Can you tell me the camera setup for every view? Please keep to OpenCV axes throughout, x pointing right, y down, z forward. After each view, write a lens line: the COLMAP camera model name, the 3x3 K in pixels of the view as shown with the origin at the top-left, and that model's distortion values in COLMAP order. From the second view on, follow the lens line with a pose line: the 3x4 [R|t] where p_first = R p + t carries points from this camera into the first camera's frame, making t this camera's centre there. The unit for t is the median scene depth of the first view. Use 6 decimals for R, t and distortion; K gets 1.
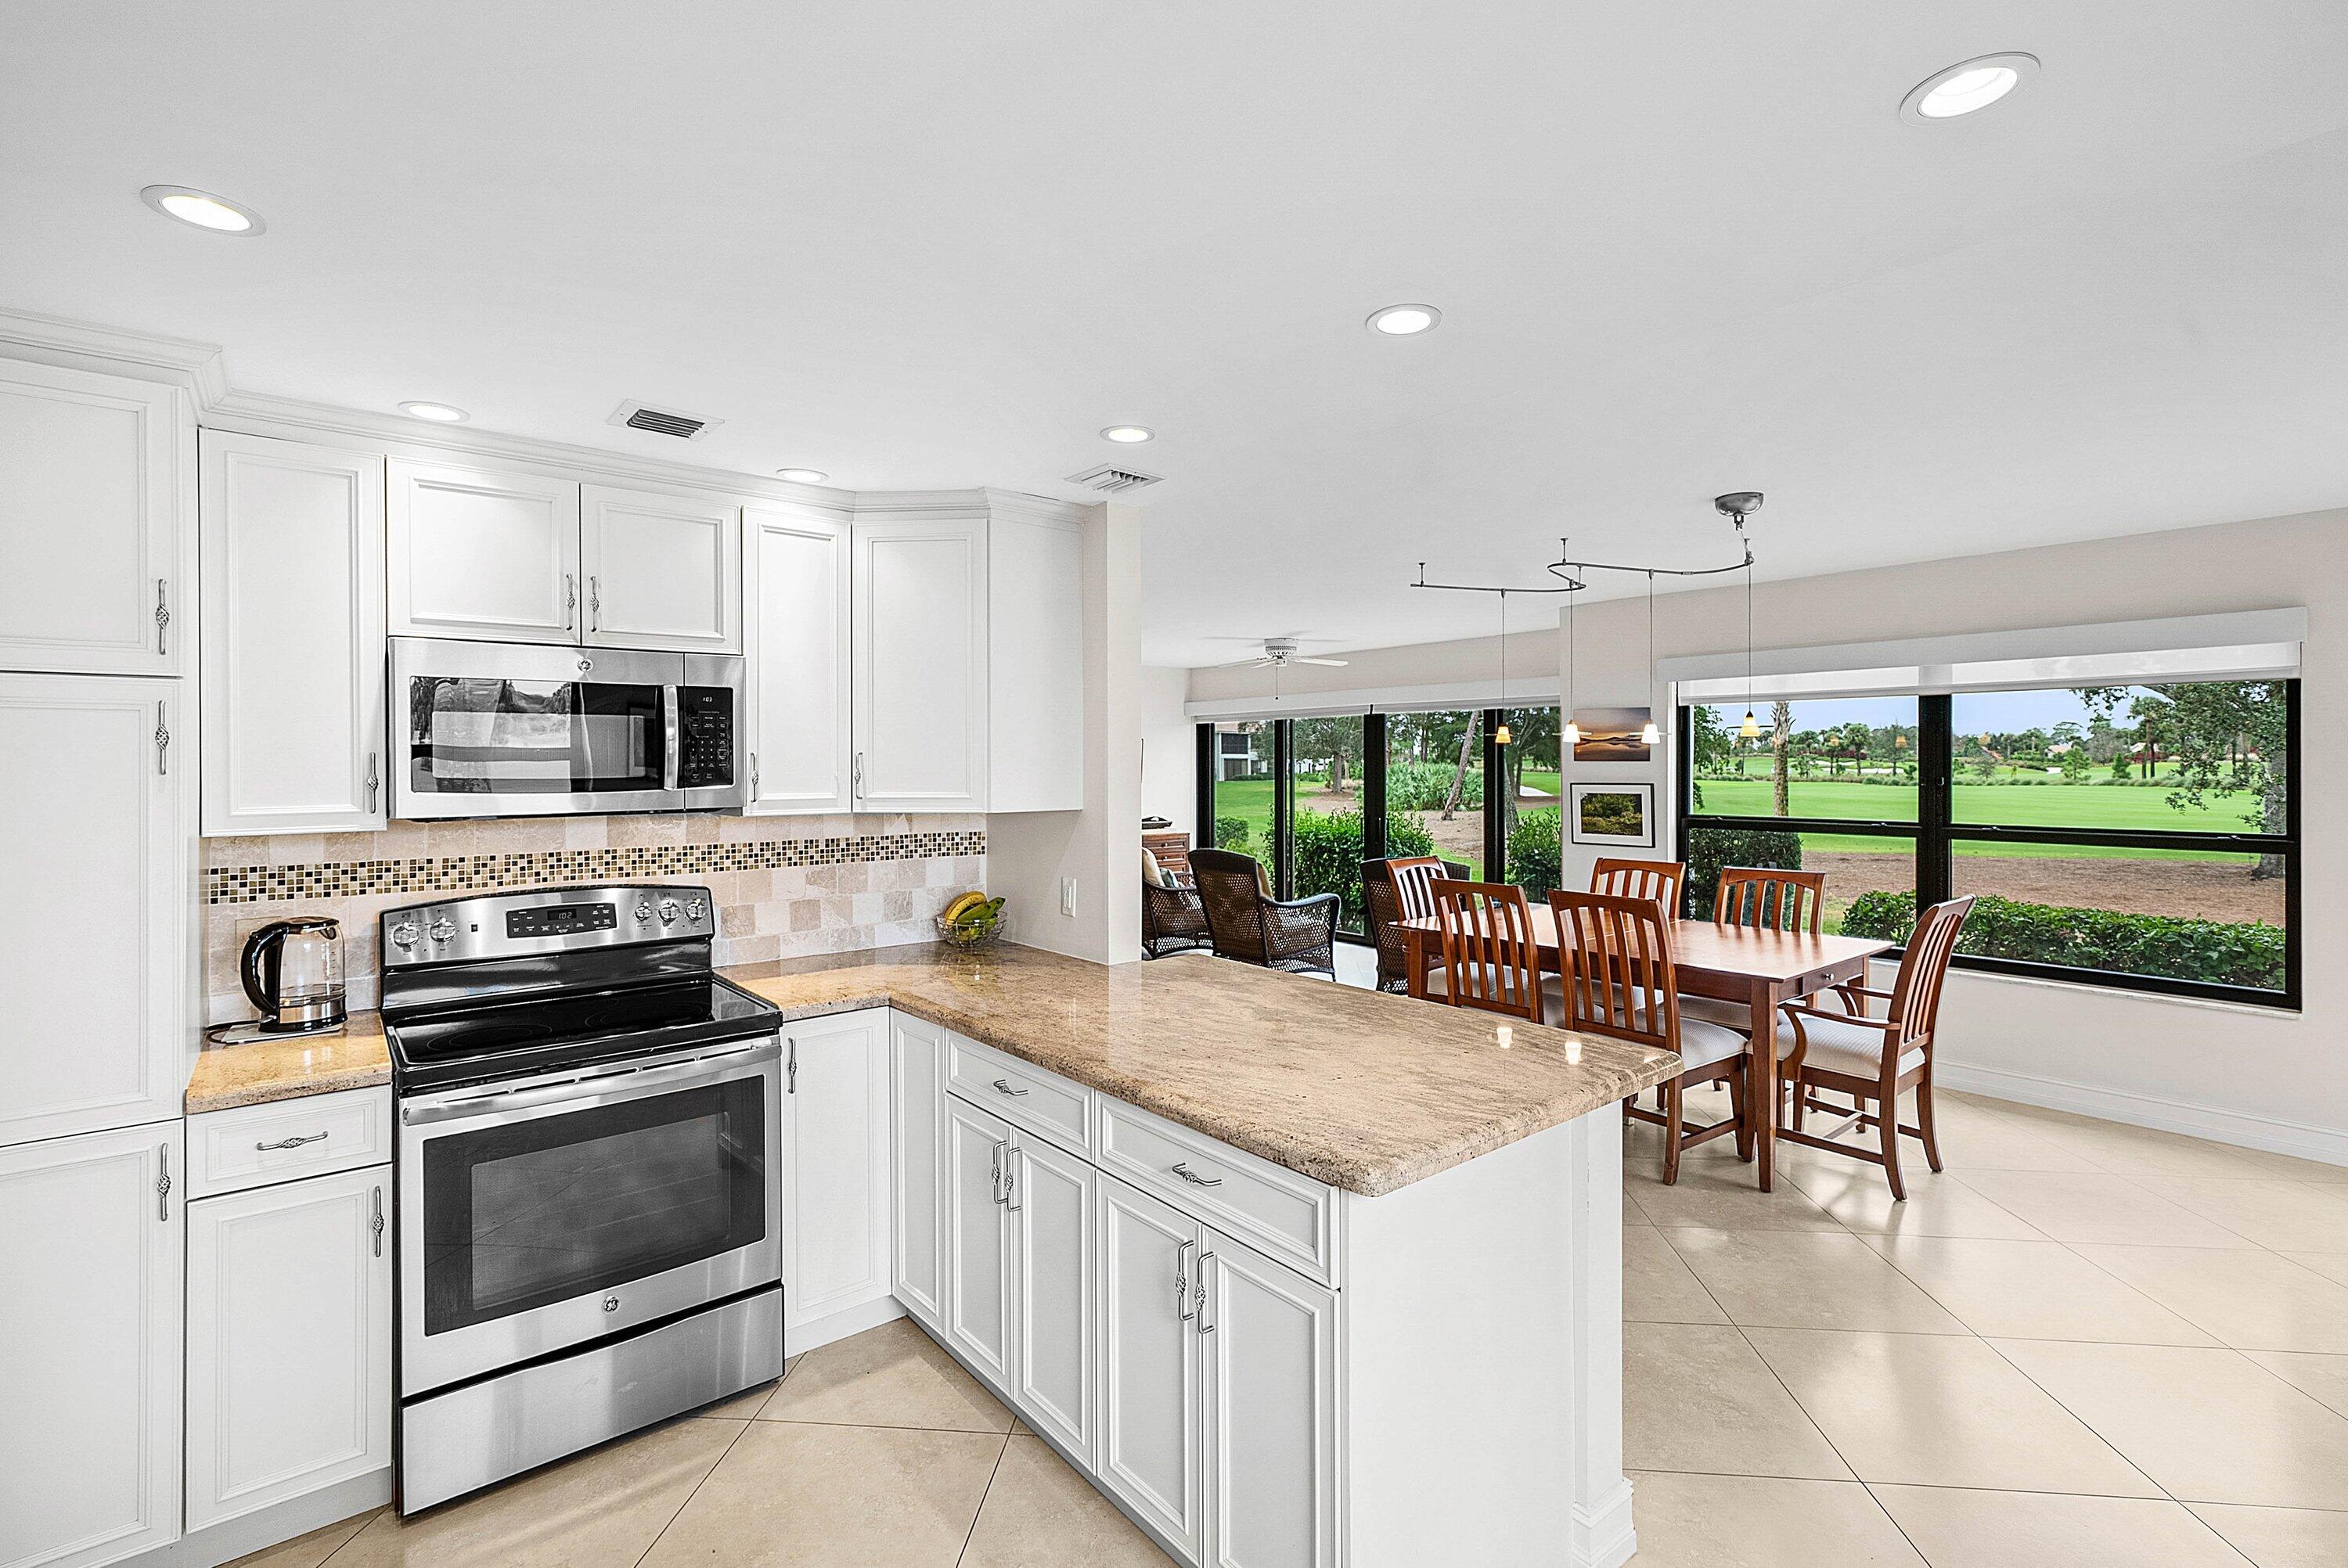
lens RADIAL K [[1067.4, 0, 1163.2], [0, 1067.4, 772.2], [0, 0, 1]] dist [0.005216, 0.000318]
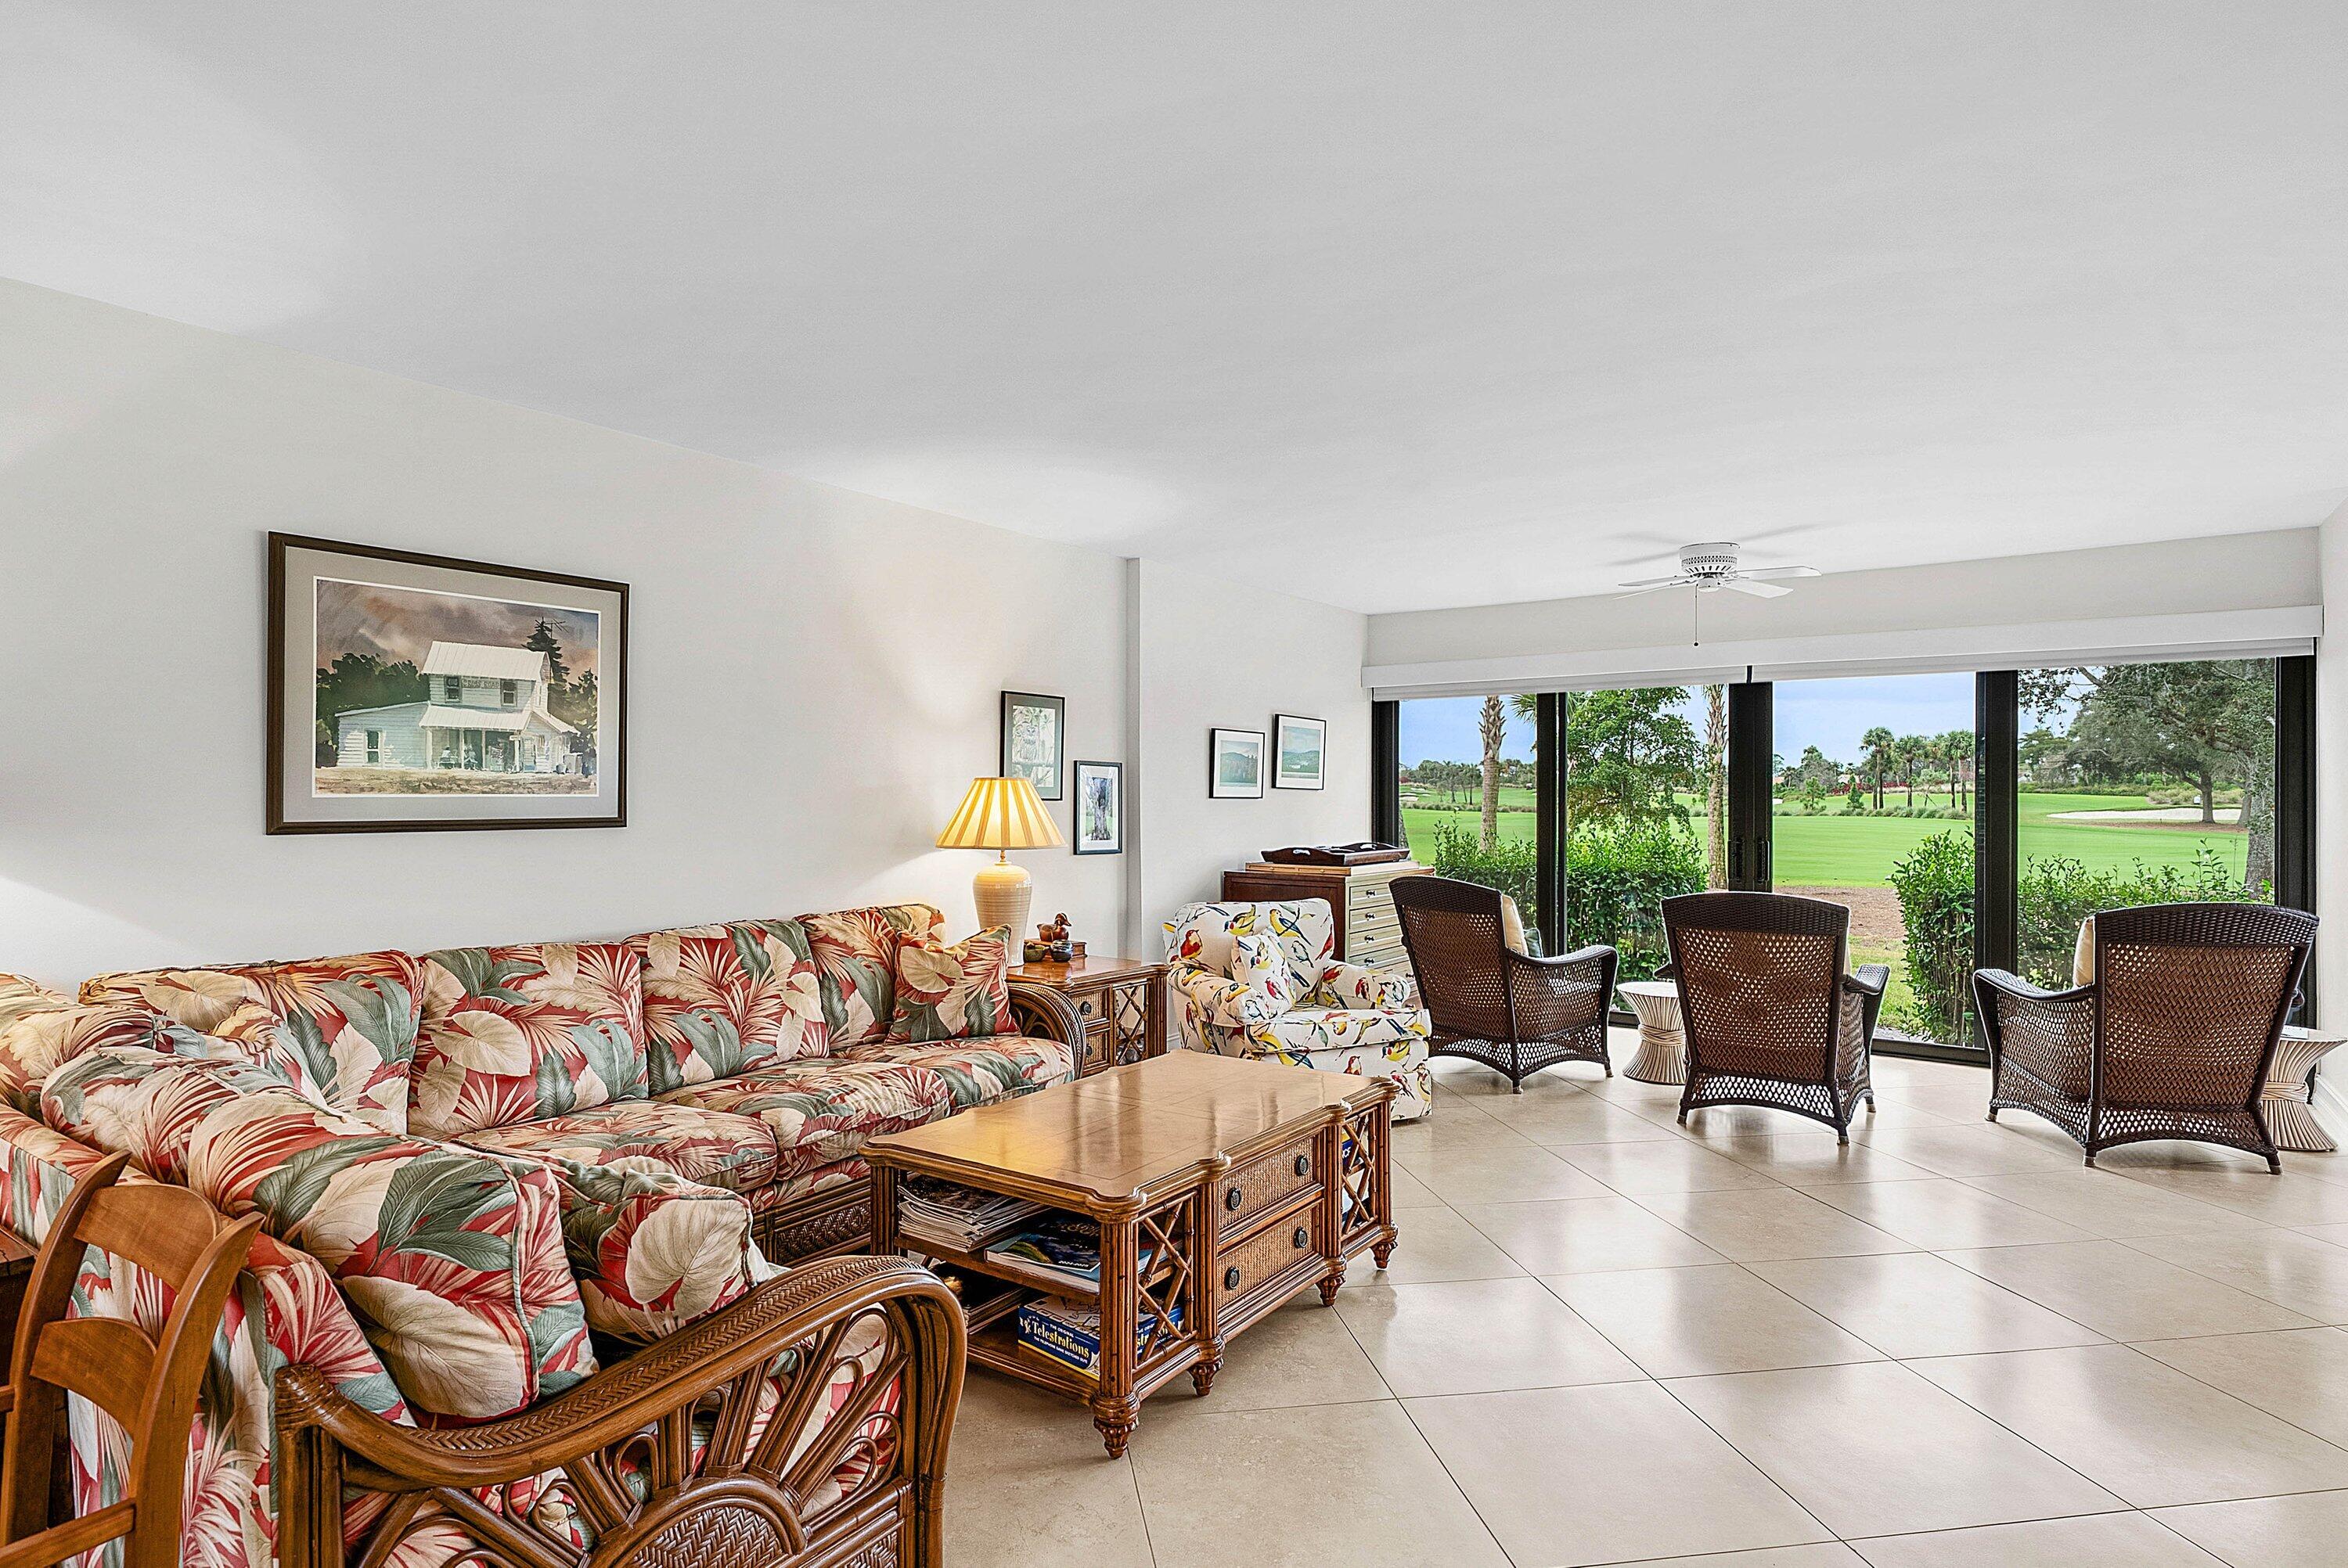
lens RADIAL K [[1262.5, 0, 1166.8], [0, 1262.5, 788.5], [0, 0, 1]] dist [-0.000632, 0.000088]
pose [[0.964870, 0.004681, 0.262684, -0.048540], [-0.001673, 0.999930, -0.011675, 0.002858], [-0.262721, 0.010825, 0.964811, 0.049581]]
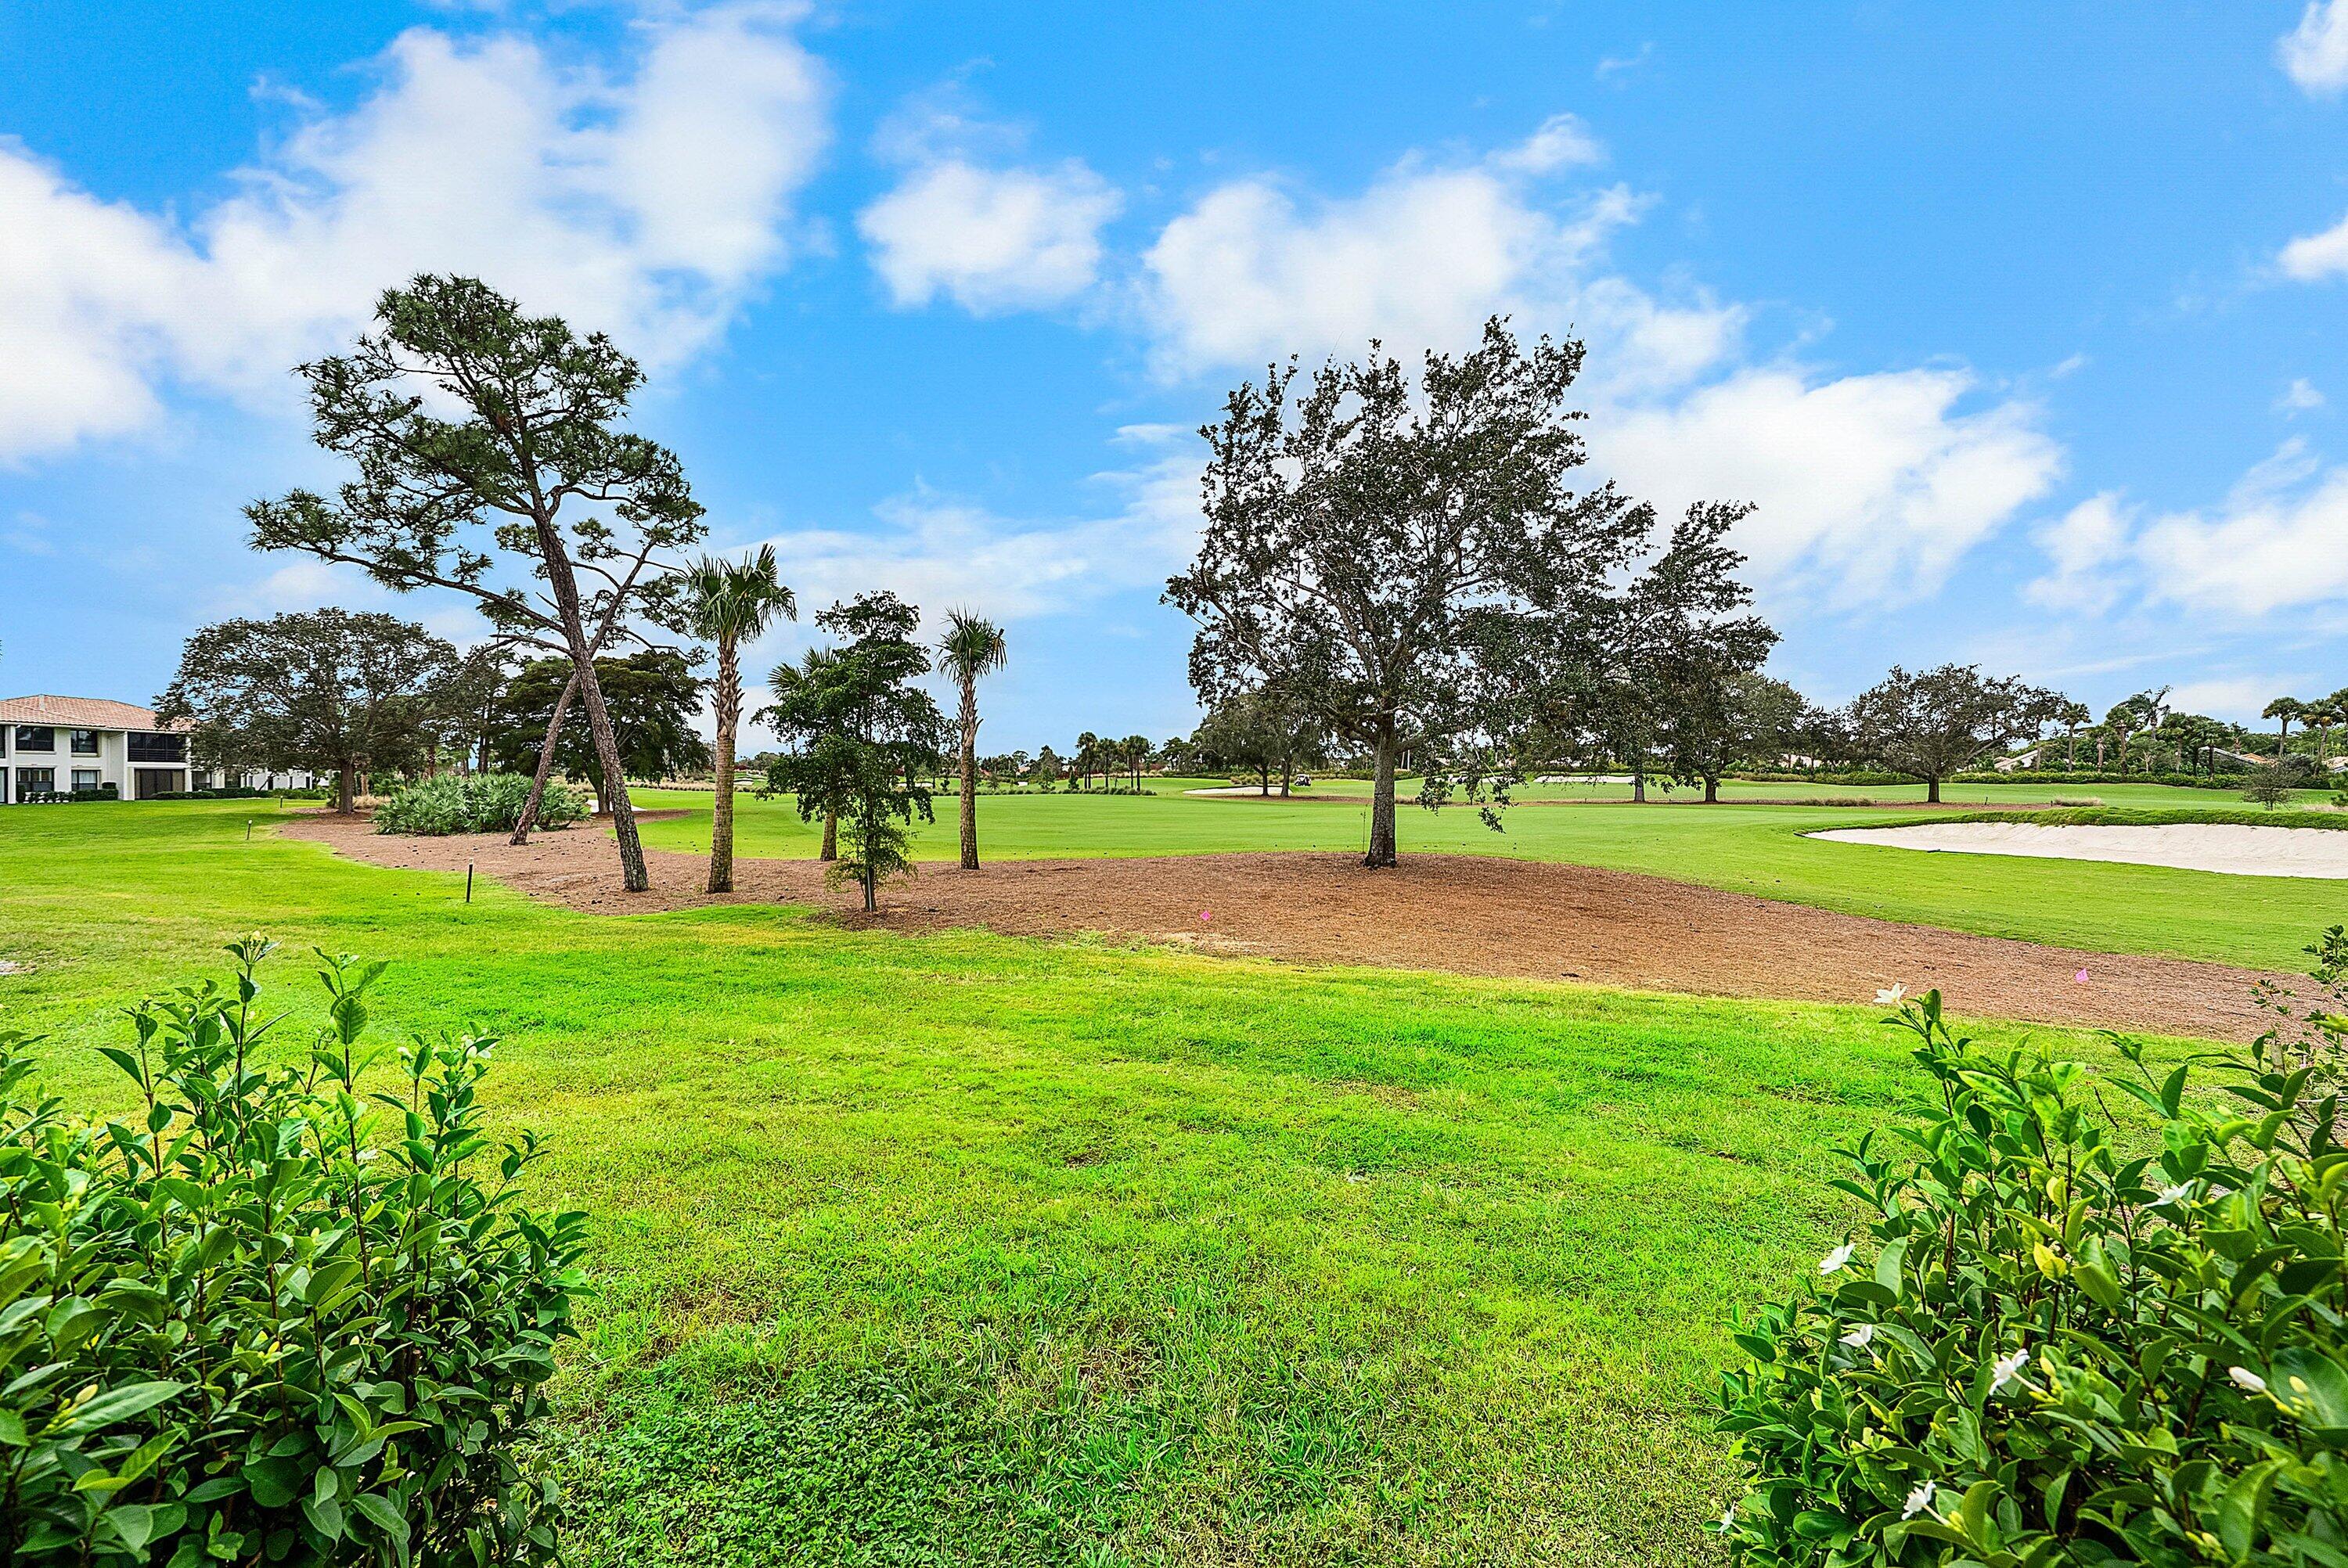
lens RADIAL K [[932.2, 0, 1178.7], [0, 932.2, 789.4], [0, 0, 1]] dist [-0.001720, -0.000089]
pose [[0.636781, -0.007266, 0.771011, 0.035988], [0.005631, 0.999973, 0.004773, 0.002885], [-0.771024, 0.001302, 0.636804, 0.145420]]
